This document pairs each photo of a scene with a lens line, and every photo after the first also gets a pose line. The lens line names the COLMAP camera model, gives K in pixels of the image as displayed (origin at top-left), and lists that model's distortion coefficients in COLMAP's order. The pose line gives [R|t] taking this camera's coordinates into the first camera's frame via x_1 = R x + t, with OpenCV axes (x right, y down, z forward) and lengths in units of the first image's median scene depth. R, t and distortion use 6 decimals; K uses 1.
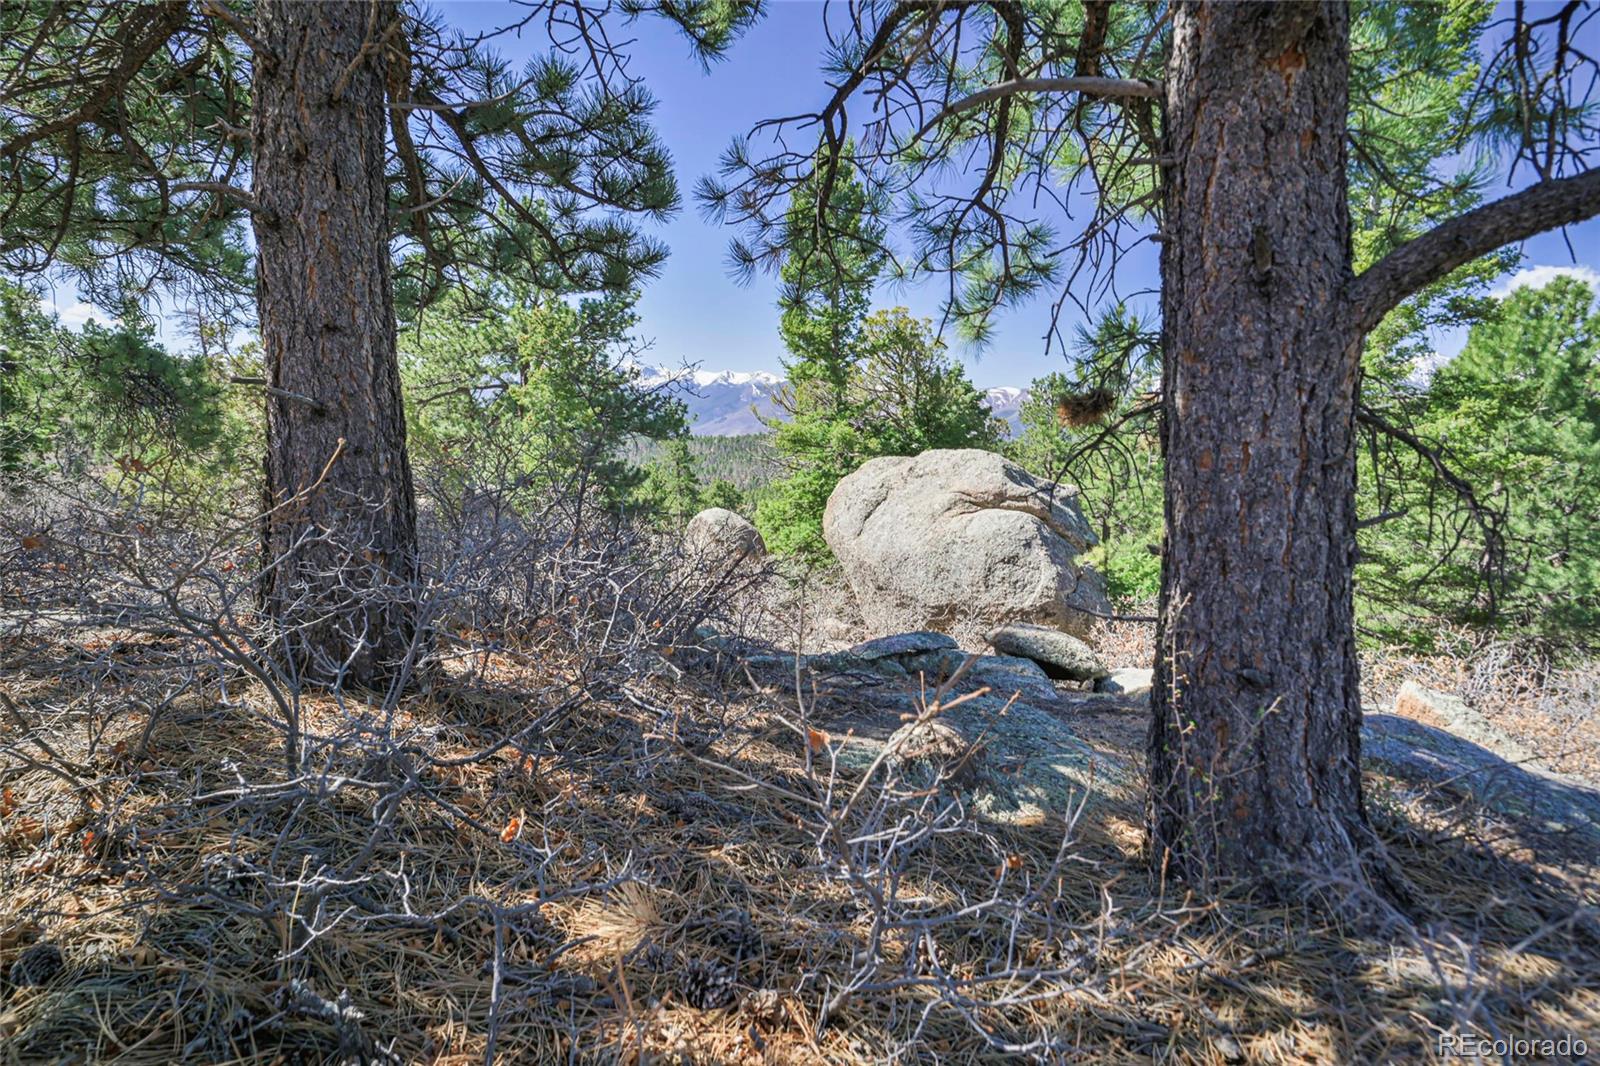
lens RADIAL K [[913.0, 0, 807.2], [0, 913.0, 547.8], [0, 0, 1]] dist [-0.035094, 0.008411]
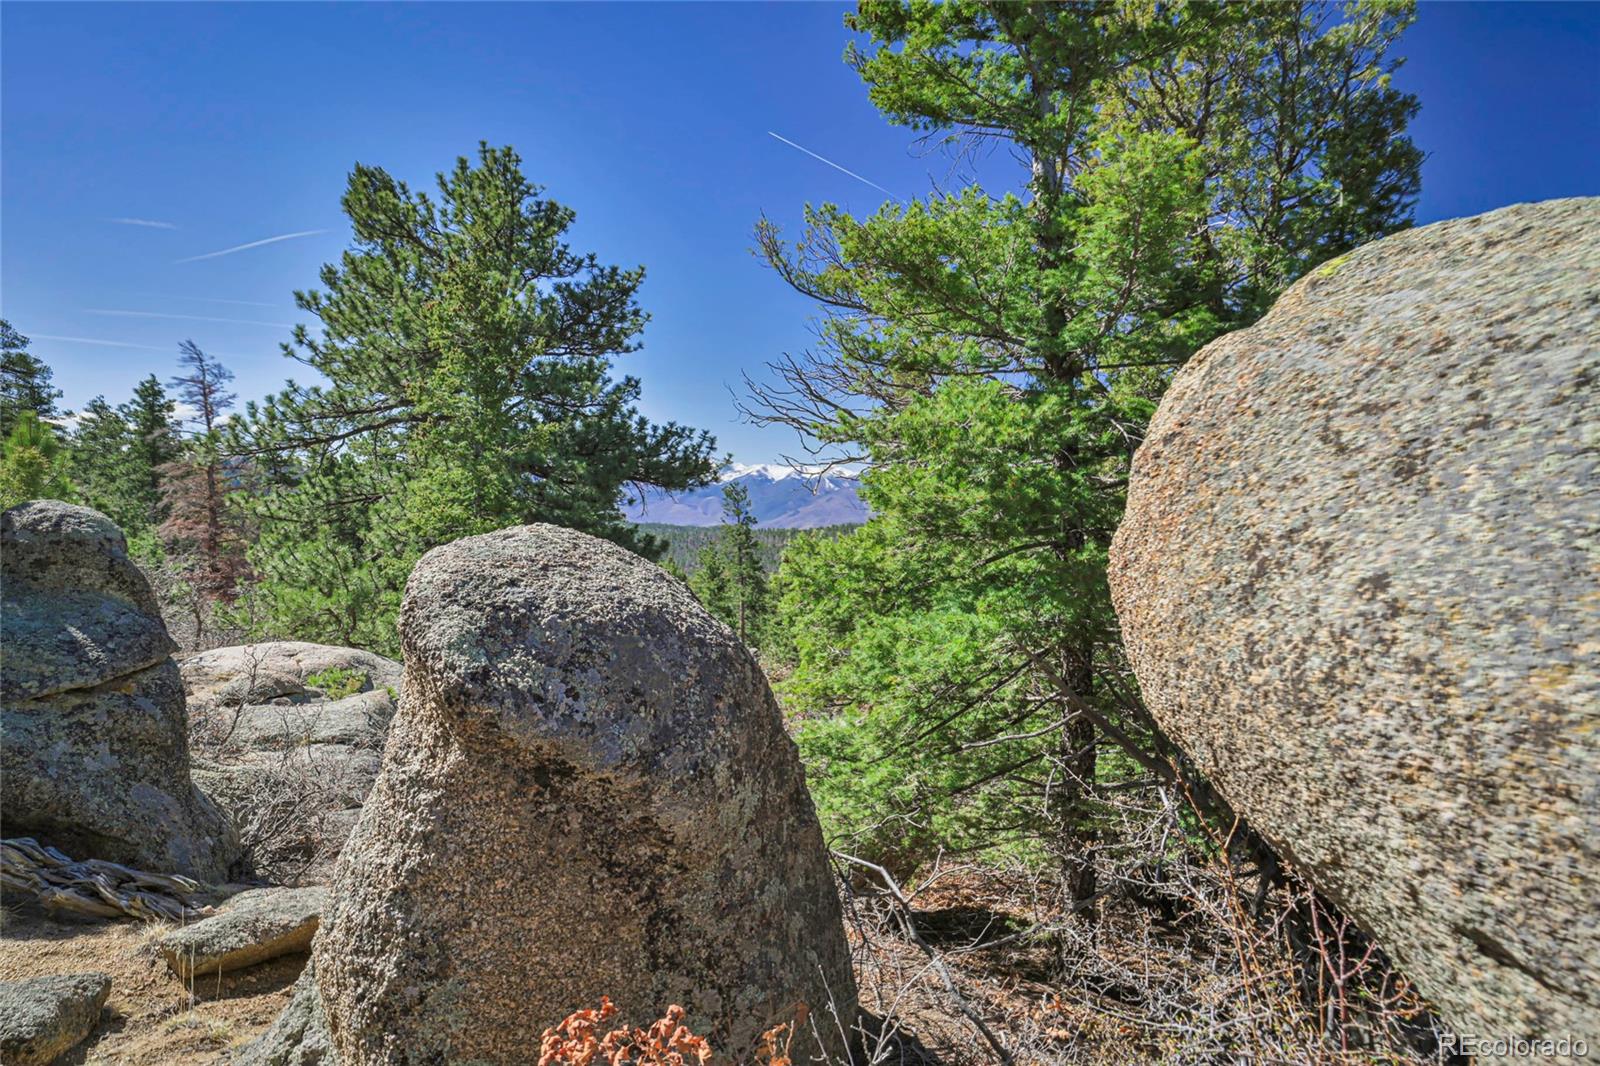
lens RADIAL K [[913.0, 0, 807.2], [0, 913.0, 547.8], [0, 0, 1]] dist [-0.035094, 0.008411]
pose [[0.996759, -0.007558, -0.080084, -0.029175], [-0.000667, 0.994765, -0.102184, -0.021035], [0.080437, 0.101906, 0.991537, 0.968515]]
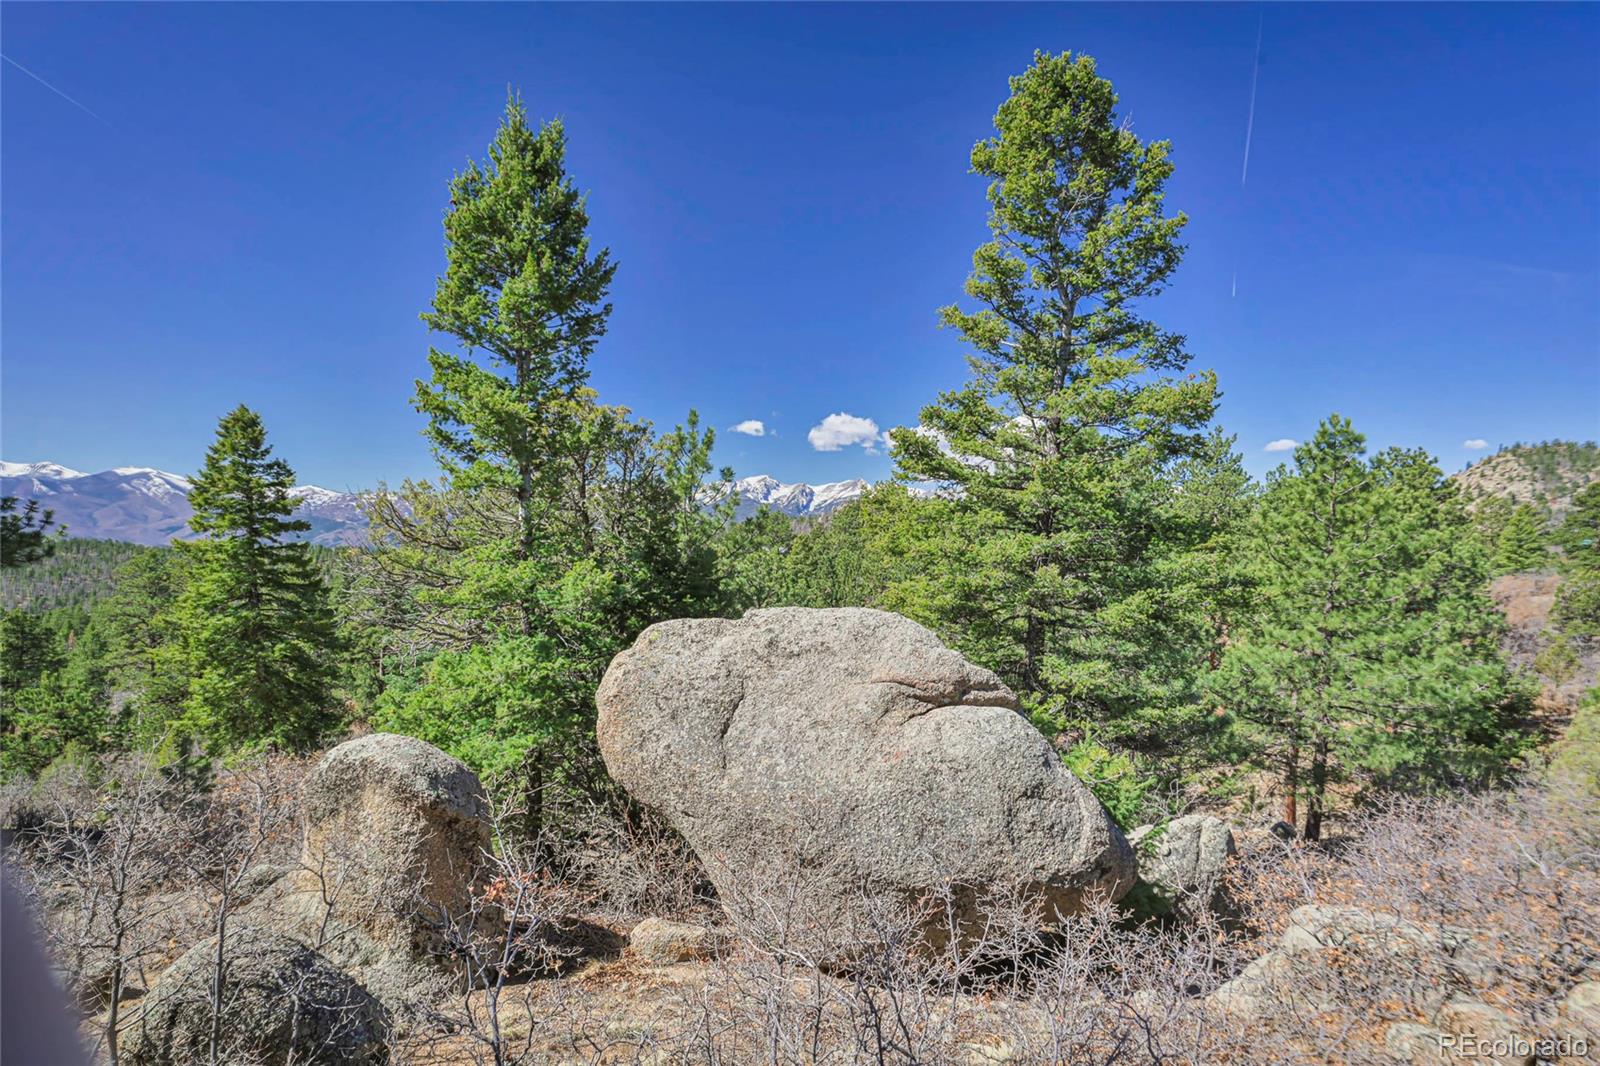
lens RADIAL K [[913.0, 0, 807.2], [0, 913.0, 547.8], [0, 0, 1]] dist [-0.035094, 0.008411]
pose [[0.795403, 0.001163, 0.606080, -0.262579], [0.072335, 0.992668, -0.096835, -0.096755], [-0.601749, 0.120863, 0.789488, 0.533853]]
